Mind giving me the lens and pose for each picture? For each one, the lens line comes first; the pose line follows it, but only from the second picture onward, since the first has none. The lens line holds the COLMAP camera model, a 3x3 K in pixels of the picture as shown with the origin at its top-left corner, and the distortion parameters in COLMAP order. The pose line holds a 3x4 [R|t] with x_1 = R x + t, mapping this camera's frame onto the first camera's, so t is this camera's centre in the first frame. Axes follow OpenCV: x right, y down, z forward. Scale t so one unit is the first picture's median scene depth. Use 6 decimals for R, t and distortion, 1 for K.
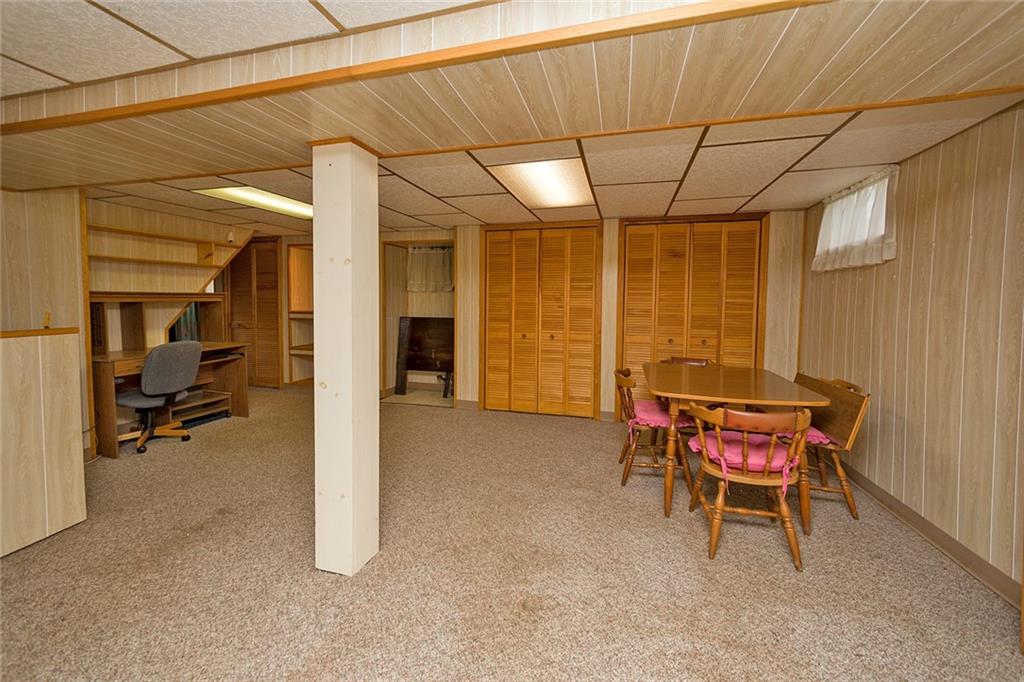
lens RADIAL K [[403.8, 0, 511.1], [0, 403.8, 319.2], [0, 0, 1]] dist [0.000411, -0.000020]
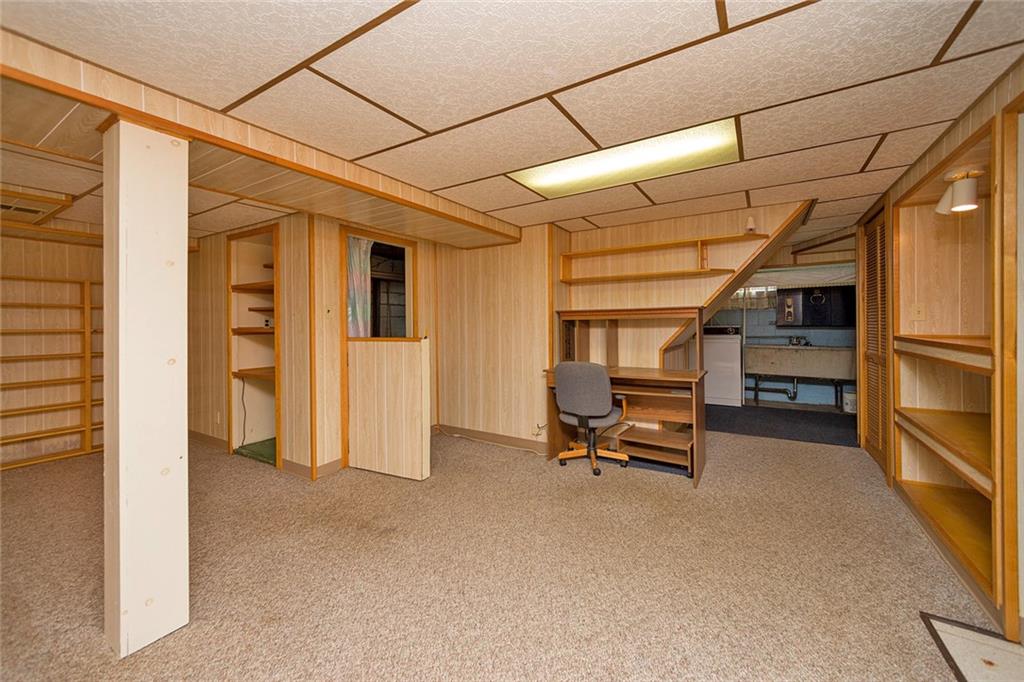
lens RADIAL K [[403.8, 0, 511.1], [0, 403.8, 319.2], [0, 0, 1]] dist [0.000411, -0.000020]
pose [[-0.280742, -0.004882, -0.959771, 0.102951], [-0.034950, 0.999376, 0.005139, -0.039467], [0.959147, 0.034987, -0.280737, 1.047500]]
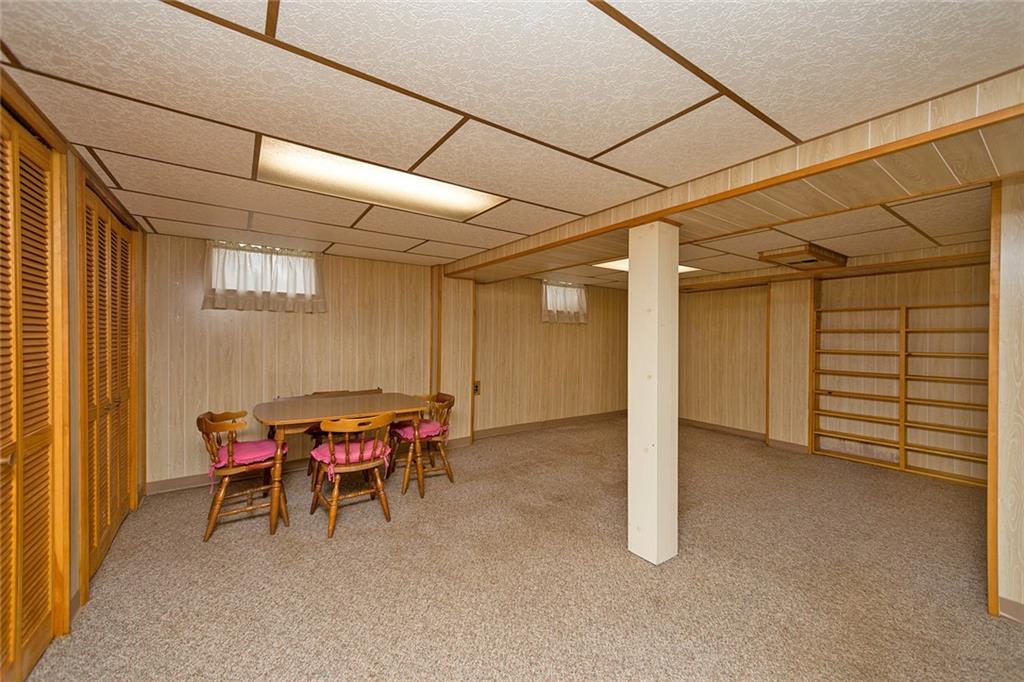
lens RADIAL K [[398.4, 0, 525.2], [0, 398.4, 339.1], [0, 0, 1]] dist [-0.000082, -0.000045]
pose [[-0.778314, -0.013205, 0.627736, -0.419588], [0.013835, 0.999175, 0.038173, -0.059367], [-0.627722, 0.038396, -0.777490, 1.172924]]
